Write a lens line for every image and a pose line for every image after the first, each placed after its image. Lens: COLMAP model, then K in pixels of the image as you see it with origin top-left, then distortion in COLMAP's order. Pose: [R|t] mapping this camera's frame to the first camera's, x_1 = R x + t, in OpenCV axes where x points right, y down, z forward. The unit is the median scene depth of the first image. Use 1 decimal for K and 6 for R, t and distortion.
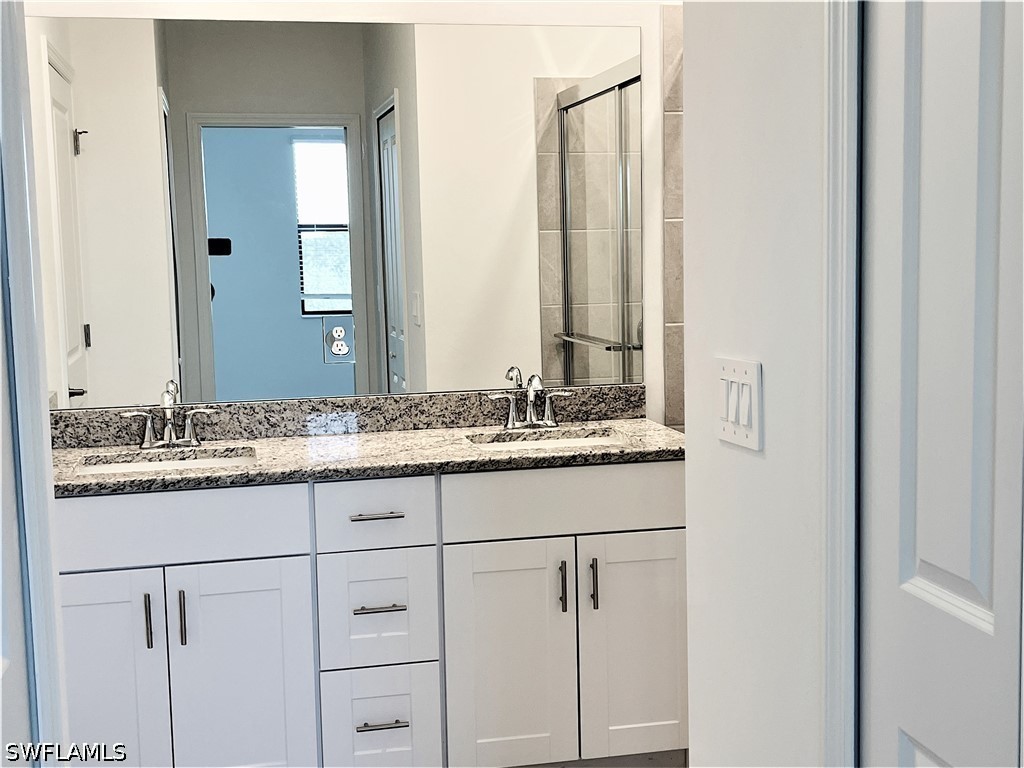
lens RADIAL K [[1280.3, 0, 511.9], [0, 1280.3, 384.6], [0, 0, 1]] dist [0.083265, 0.000000]
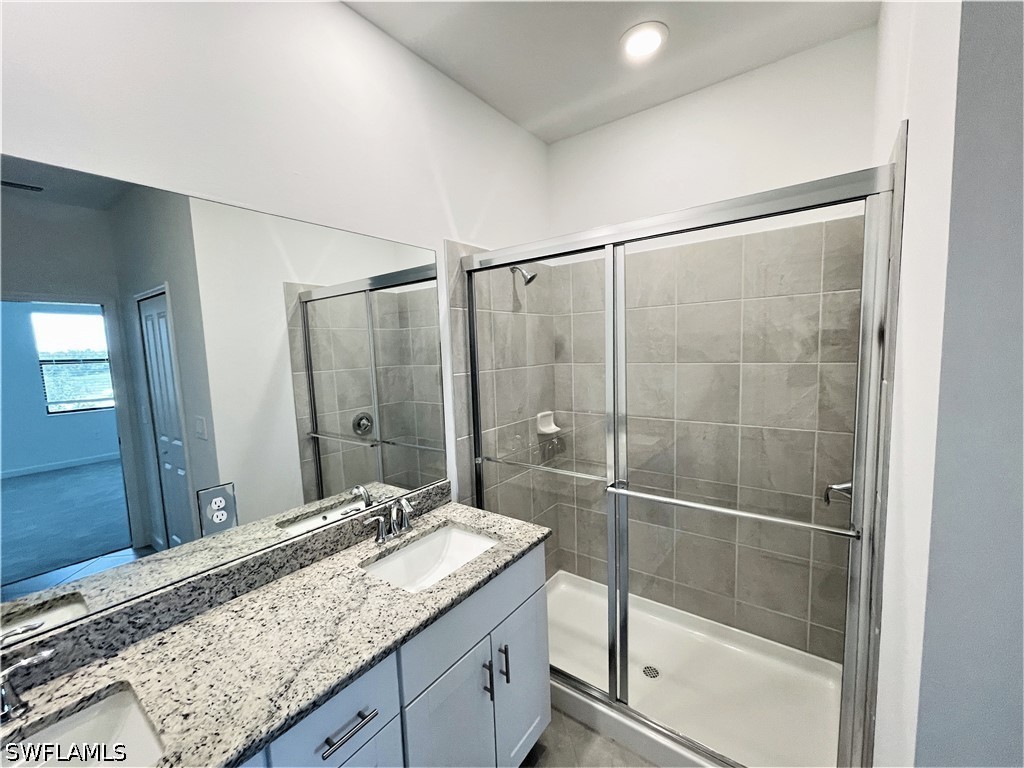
lens RADIAL K [[411.1, 0, 517.2], [0, 411.1, 383.7], [0, 0, 1]] dist [-0.002689, -0.000282]
pose [[0.748440, -0.060549, 0.660433, -0.158709], [0.087271, 0.996156, -0.007572, -0.106677], [-0.657436, 0.063303, 0.750847, 0.565341]]
